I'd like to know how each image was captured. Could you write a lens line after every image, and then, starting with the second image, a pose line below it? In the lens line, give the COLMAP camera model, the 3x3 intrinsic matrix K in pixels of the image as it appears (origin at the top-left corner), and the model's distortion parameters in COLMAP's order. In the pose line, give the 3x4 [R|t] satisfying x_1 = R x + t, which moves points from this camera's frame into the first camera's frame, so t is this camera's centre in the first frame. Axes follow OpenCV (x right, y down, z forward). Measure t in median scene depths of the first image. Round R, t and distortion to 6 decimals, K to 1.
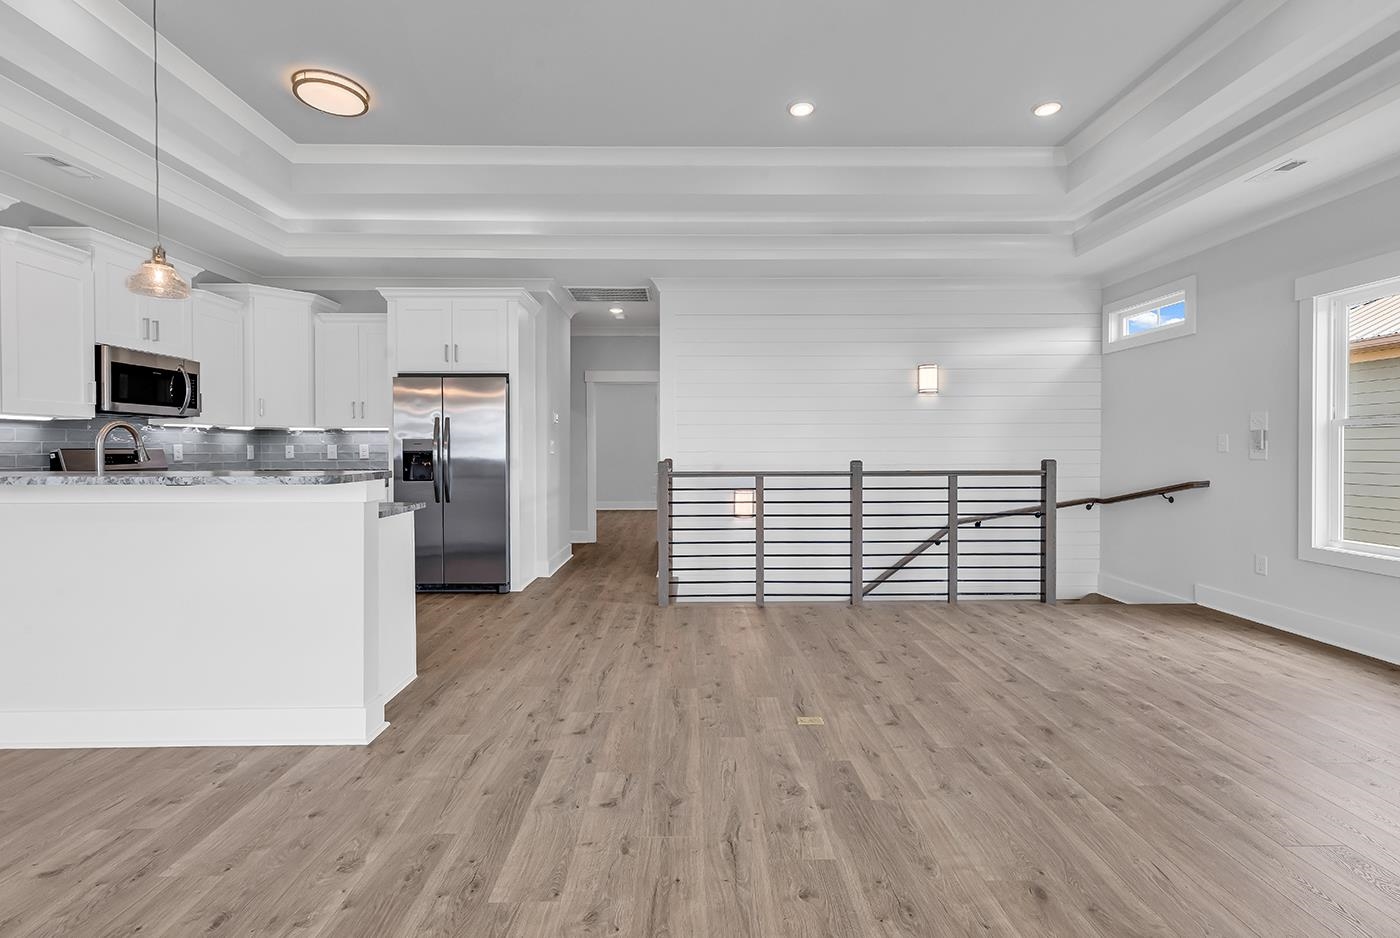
lens RADIAL K [[646.1, 0, 701.9], [0, 646.1, 475.0], [0, 0, 1]] dist [0.005964, 0.000346]
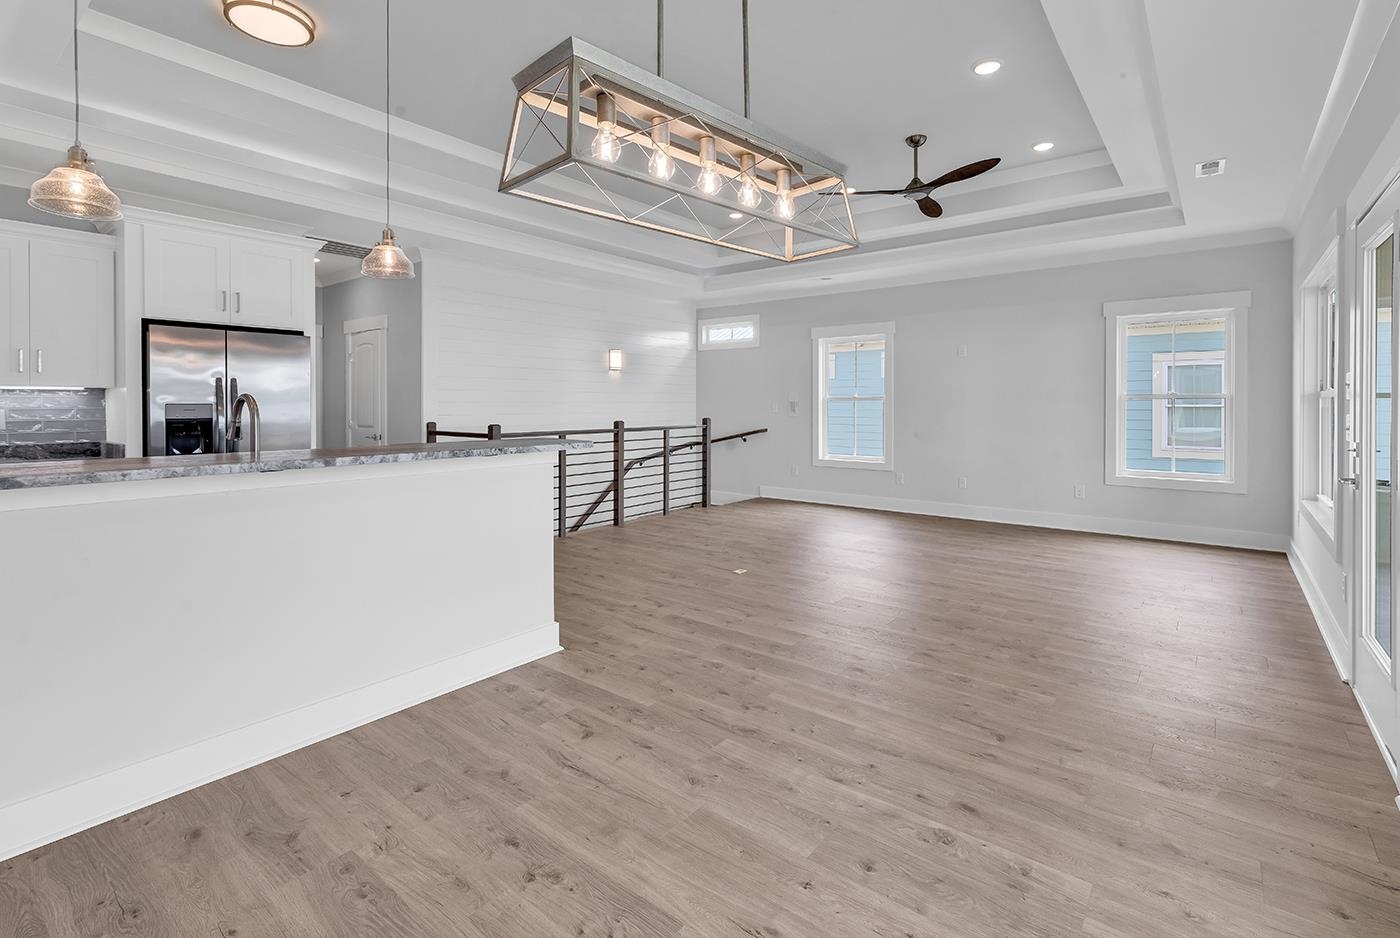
lens RADIAL K [[646.1, 0, 721.1], [0, 646.1, 426.4], [0, 0, 1]] dist [0.005964, 0.000346]
pose [[0.620668, -0.024512, 0.783690, -0.721211], [0.020805, 0.999674, 0.014791, -0.026857], [-0.783797, 0.007124, 0.620976, -0.038229]]
